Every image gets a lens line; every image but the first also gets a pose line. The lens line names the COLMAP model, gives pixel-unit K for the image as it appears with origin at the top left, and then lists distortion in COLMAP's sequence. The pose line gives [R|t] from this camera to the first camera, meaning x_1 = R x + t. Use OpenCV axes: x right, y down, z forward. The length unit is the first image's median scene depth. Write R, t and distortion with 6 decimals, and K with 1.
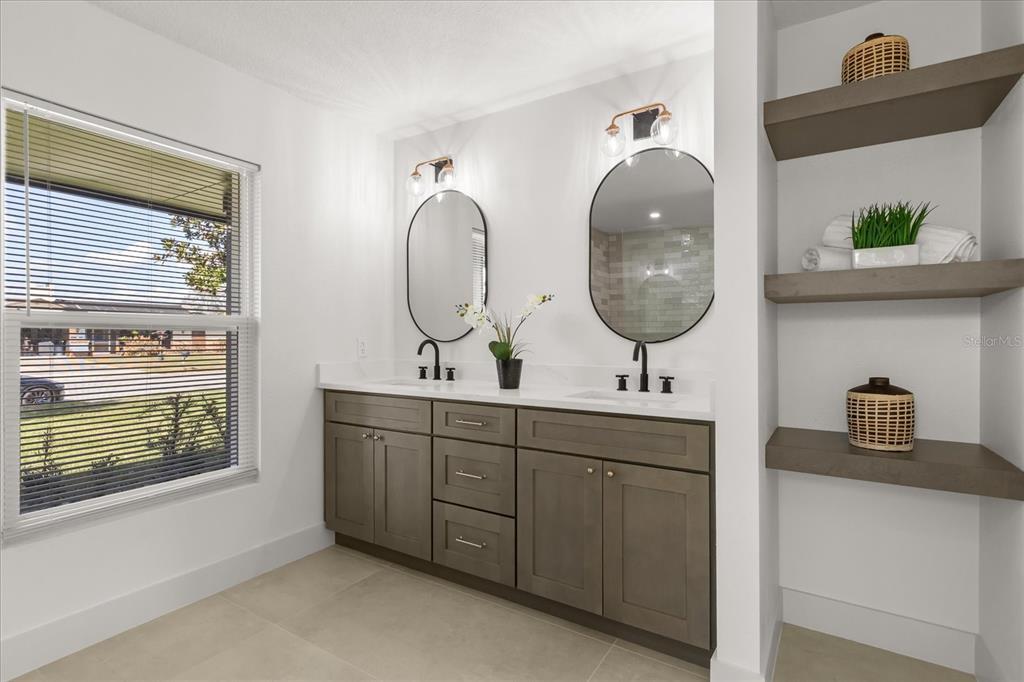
lens RADIAL K [[551.7, 0, 513.6], [0, 551.7, 338.4], [0, 0, 1]] dist [0.011565, 0.000105]
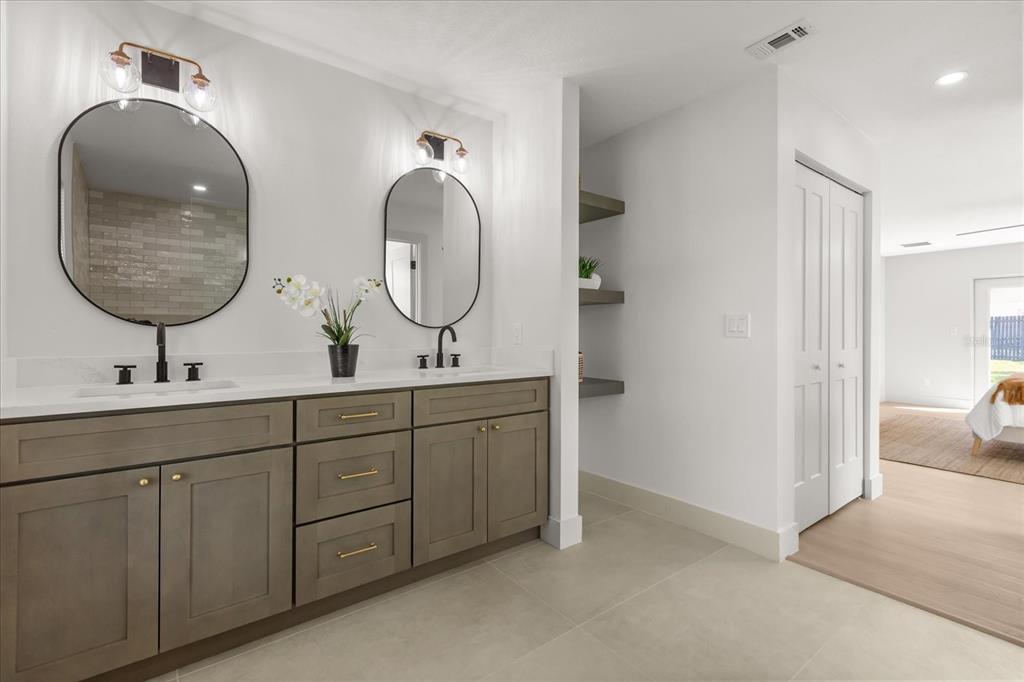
lens RADIAL K [[476.5, 0, 512.3], [0, 476.5, 330.9], [0, 0, 1]] dist [0.062227, -0.000042]
pose [[0.313043, -0.008616, 0.949700, -0.692885], [-0.011394, 0.999853, 0.012827, -0.001065], [-0.949671, -0.014836, 0.312899, 0.481582]]
